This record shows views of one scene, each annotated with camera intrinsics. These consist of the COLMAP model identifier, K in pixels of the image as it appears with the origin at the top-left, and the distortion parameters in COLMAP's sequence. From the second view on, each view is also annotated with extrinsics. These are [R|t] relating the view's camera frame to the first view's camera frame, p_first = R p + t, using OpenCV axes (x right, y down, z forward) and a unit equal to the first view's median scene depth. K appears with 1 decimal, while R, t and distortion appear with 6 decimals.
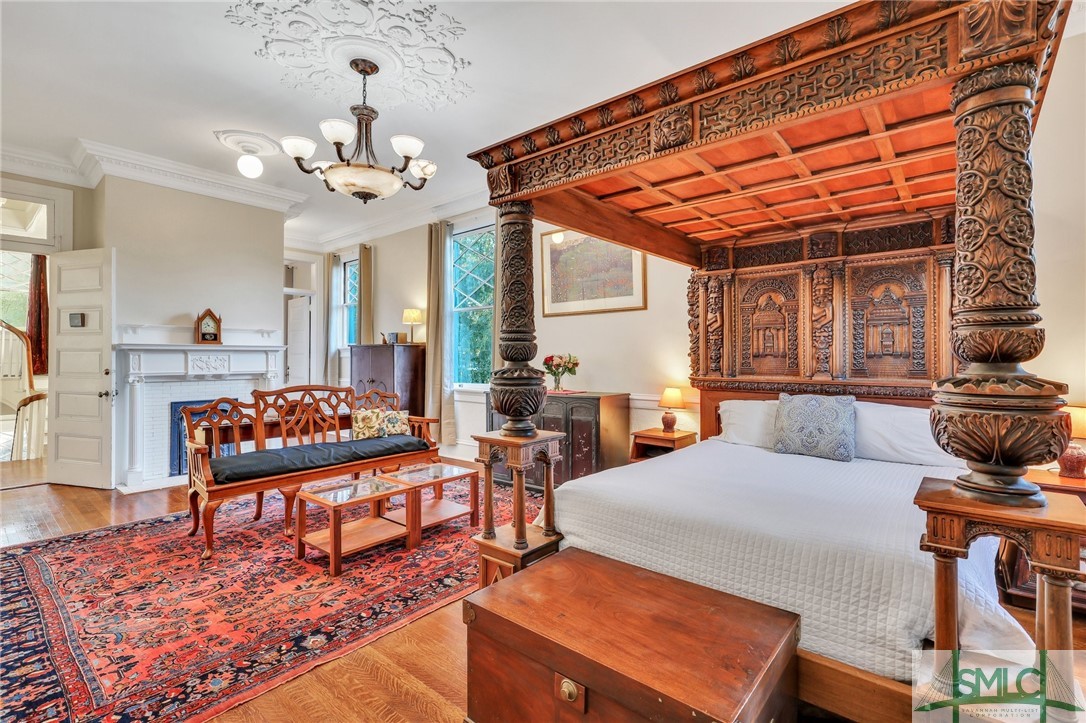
lens RADIAL K [[492.5, 0, 543.6], [0, 492.5, 355.5], [0, 0, 1]] dist [-0.000409, -0.000714]
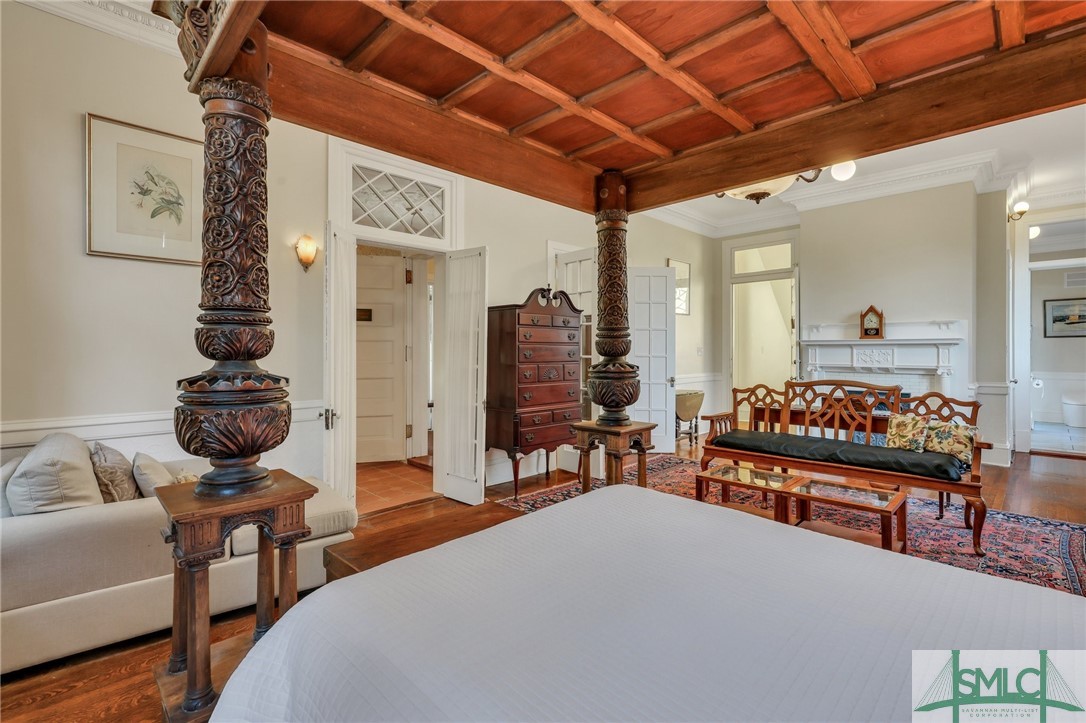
lens RADIAL K [[496.0, 0, 545.7], [0, 496.0, 347.1], [0, 0, 1]] dist [-0.001544, -0.000529]
pose [[-0.086724, -0.007263, -0.996206, 0.618650], [0.003930, 0.999963, -0.007633, 0.000524], [0.996225, -0.004577, -0.086692, 0.557091]]
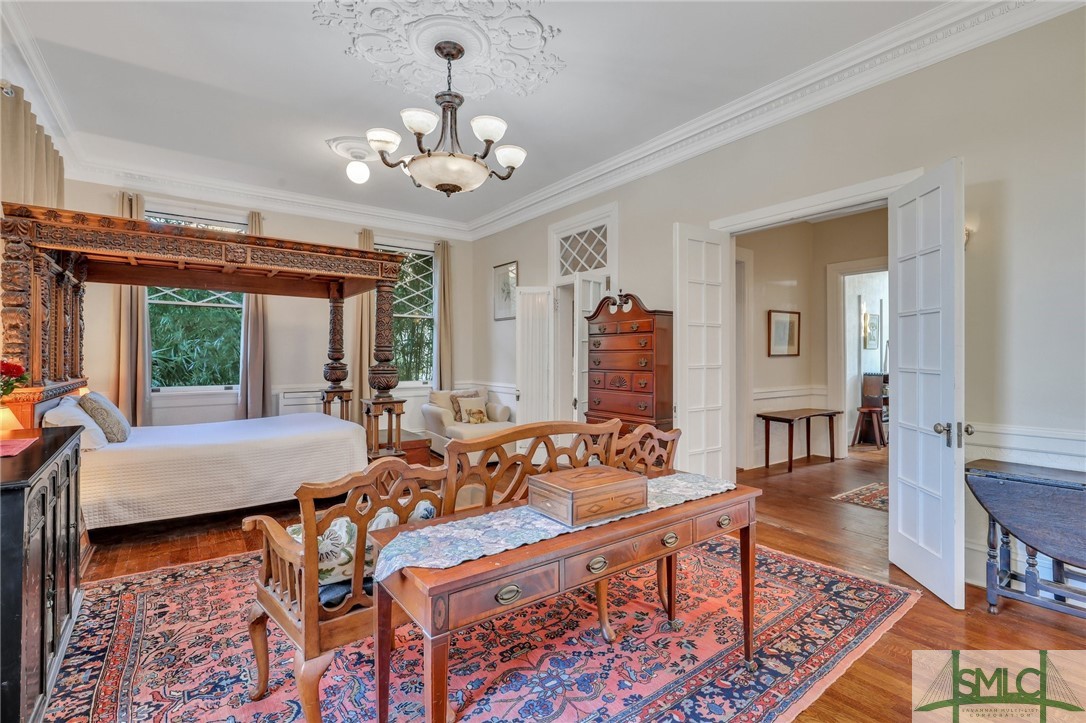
lens RADIAL K [[496.0, 0, 545.7], [0, 496.0, 347.1], [0, 0, 1]] dist [-0.001544, -0.000529]
pose [[-0.974673, 0.004123, 0.223597, -0.653027], [-0.000621, 0.999776, -0.021143, -0.002367], [-0.223634, -0.020746, -0.974452, 1.623105]]
